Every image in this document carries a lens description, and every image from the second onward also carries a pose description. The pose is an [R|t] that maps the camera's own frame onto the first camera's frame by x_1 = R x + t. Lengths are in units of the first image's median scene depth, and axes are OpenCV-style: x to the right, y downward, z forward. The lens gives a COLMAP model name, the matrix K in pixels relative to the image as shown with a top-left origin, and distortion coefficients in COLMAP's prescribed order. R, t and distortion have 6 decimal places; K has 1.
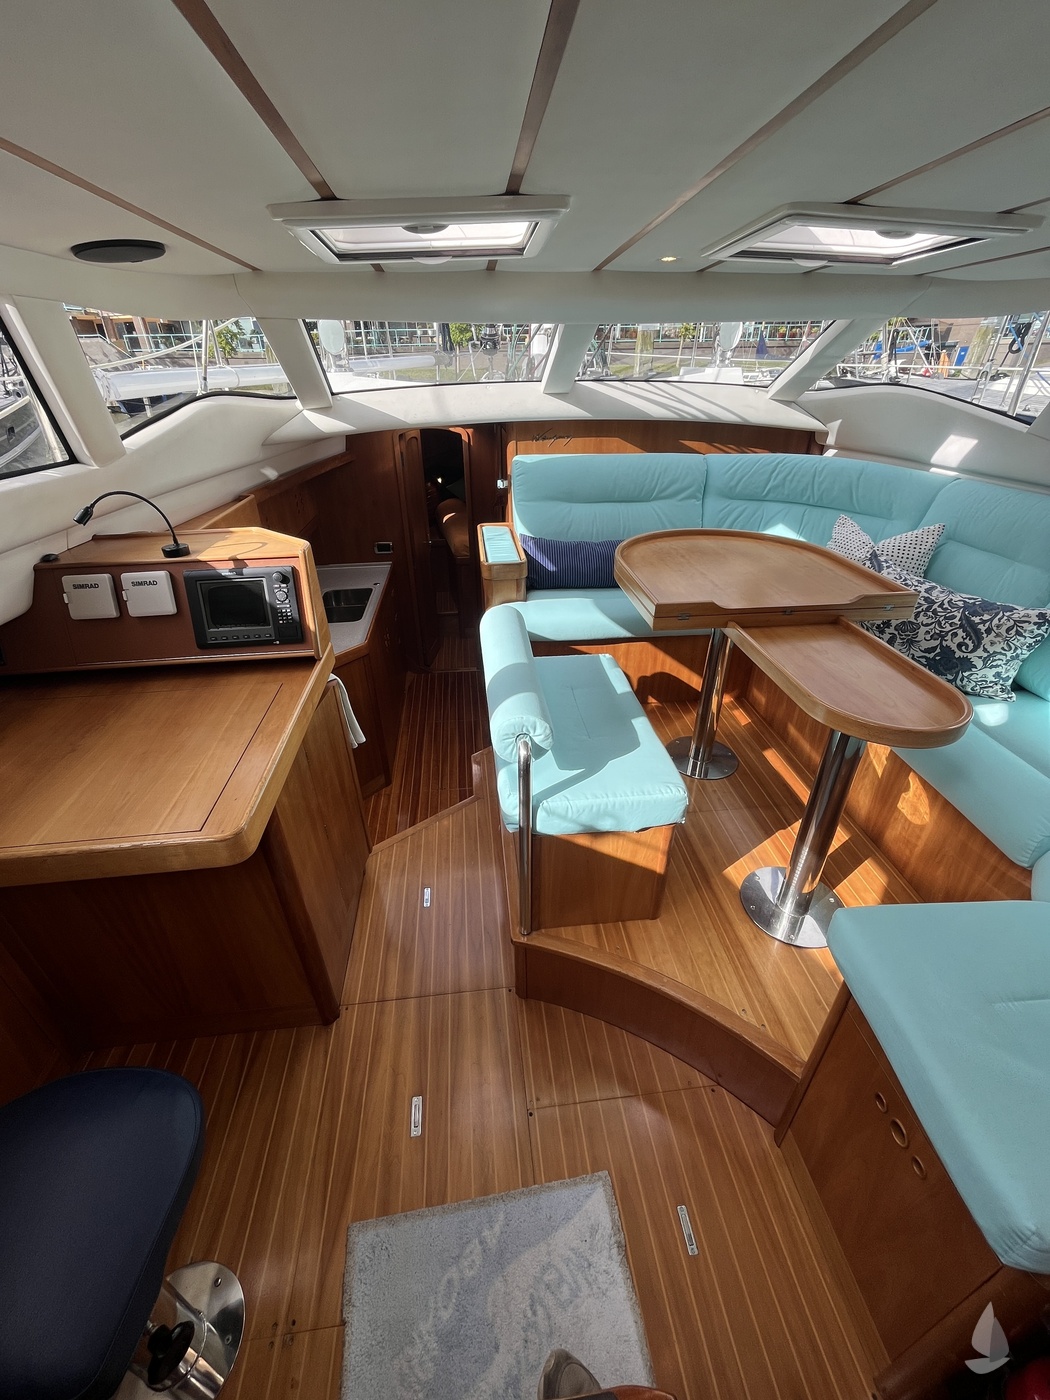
lens RADIAL K [[568.4, 0, 524.2], [0, 568.4, 697.6], [0, 0, 1]] dist [-0.004762, -0.000263]
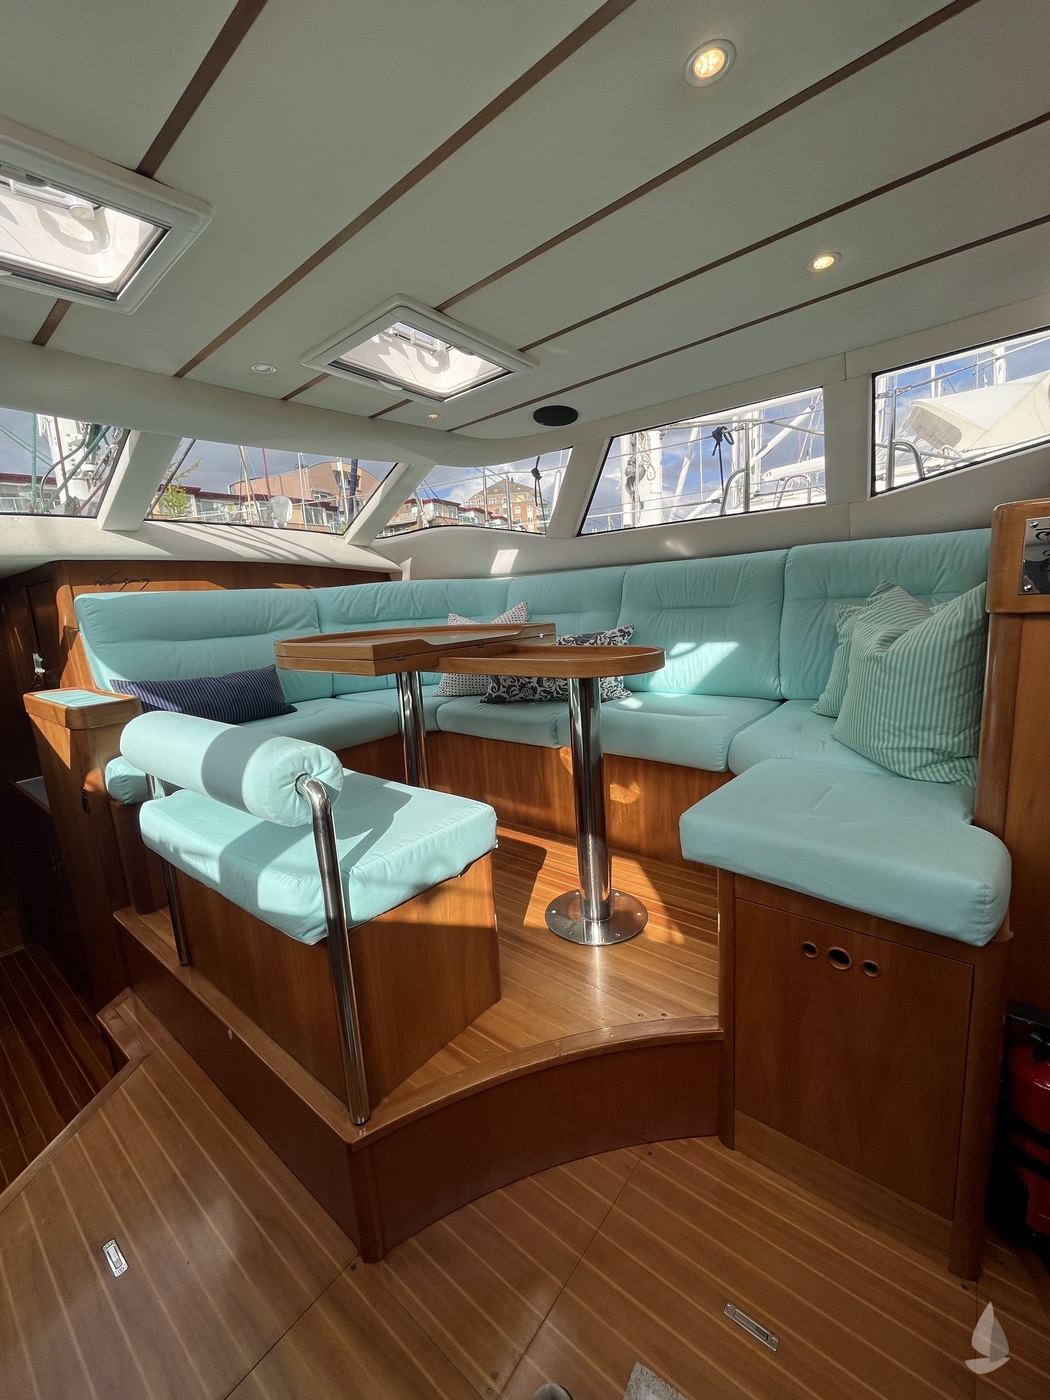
lens RADIAL K [[568.4, 0, 524.2], [0, 568.4, 703.1], [0, 0, 1]] dist [-0.004762, -0.000263]
pose [[0.704741, -0.162139, 0.690689, -0.228050], [0.408047, 0.889033, -0.207649, 0.196021], [-0.580377, 0.428172, 0.692698, 0.242832]]
